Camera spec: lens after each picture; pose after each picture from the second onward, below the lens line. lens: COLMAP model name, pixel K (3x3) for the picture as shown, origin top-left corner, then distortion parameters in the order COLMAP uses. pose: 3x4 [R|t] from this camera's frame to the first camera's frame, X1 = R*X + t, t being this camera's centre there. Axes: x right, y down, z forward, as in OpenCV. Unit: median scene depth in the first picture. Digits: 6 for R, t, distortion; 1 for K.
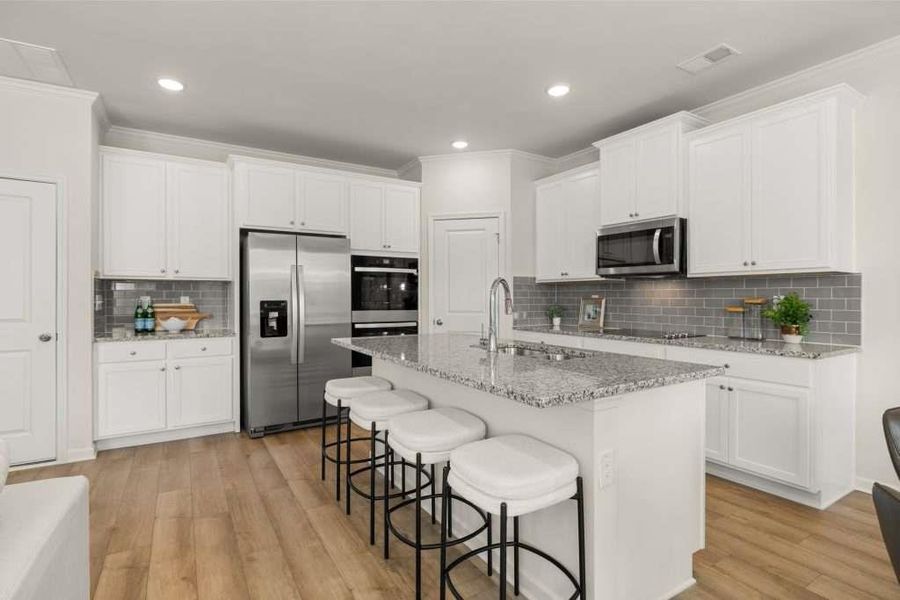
lens RADIAL K [[442.0, 0, 447.5], [0, 442.0, 296.5], [0, 0, 1]] dist [-0.001446, 0.000498]
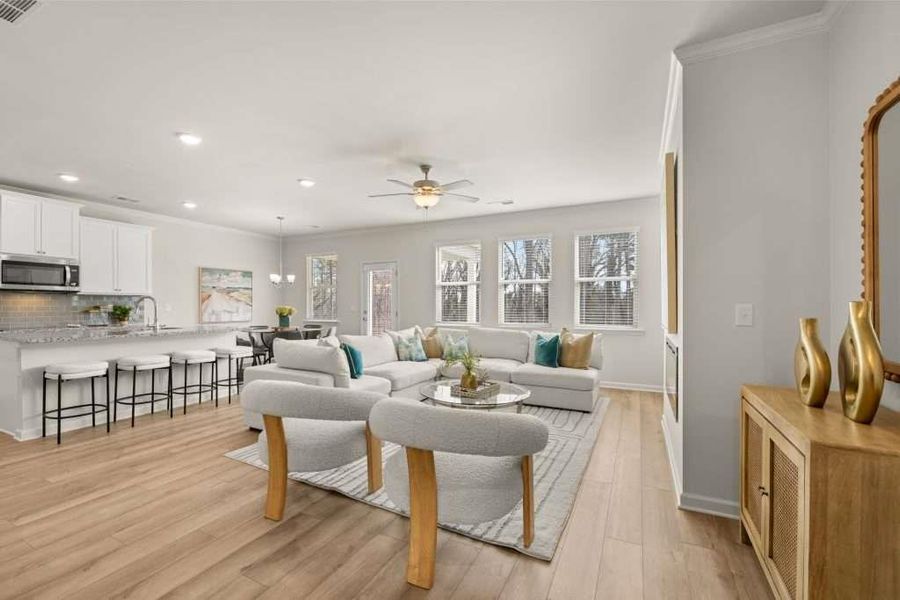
lens RADIAL K [[381.5, 0, 451.4], [0, 381.5, 305.8], [0, 0, 1]] dist [0.002378, -0.000895]
pose [[-0.534026, 0.000823, 0.845468, -1.386529], [0.000733, 1.000000, -0.000510, 0.005335], [-0.845468, 0.000347, -0.534026, 0.461539]]
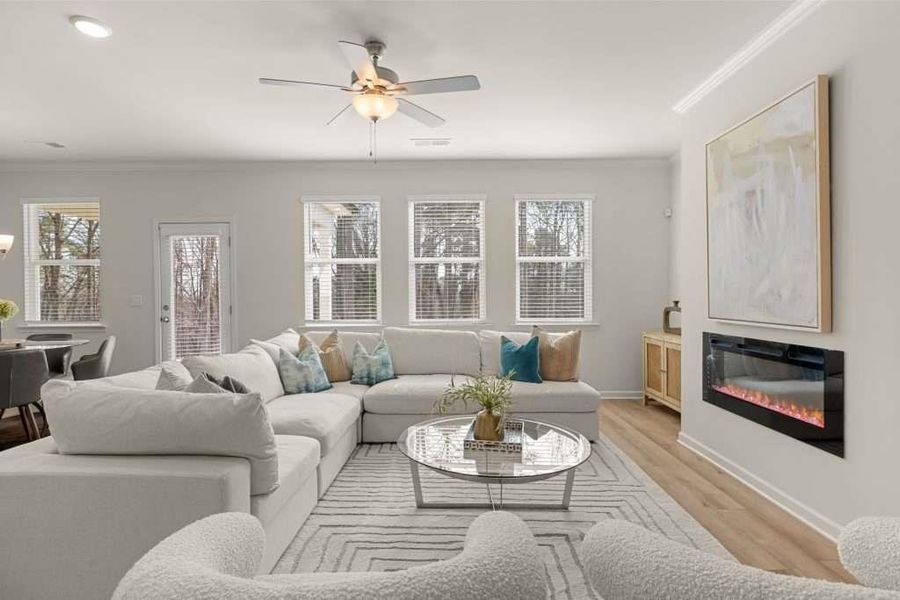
lens RADIAL K [[458.3, 0, 448.5], [0, 458.3, 300.3], [0, 0, 1]] dist [-0.004093, -0.001123]
pose [[-0.853744, -0.001239, 0.520691, -0.908891], [0.007462, 0.999865, 0.014615, 0.001851], [-0.520639, 0.016363, -0.853620, 0.502912]]
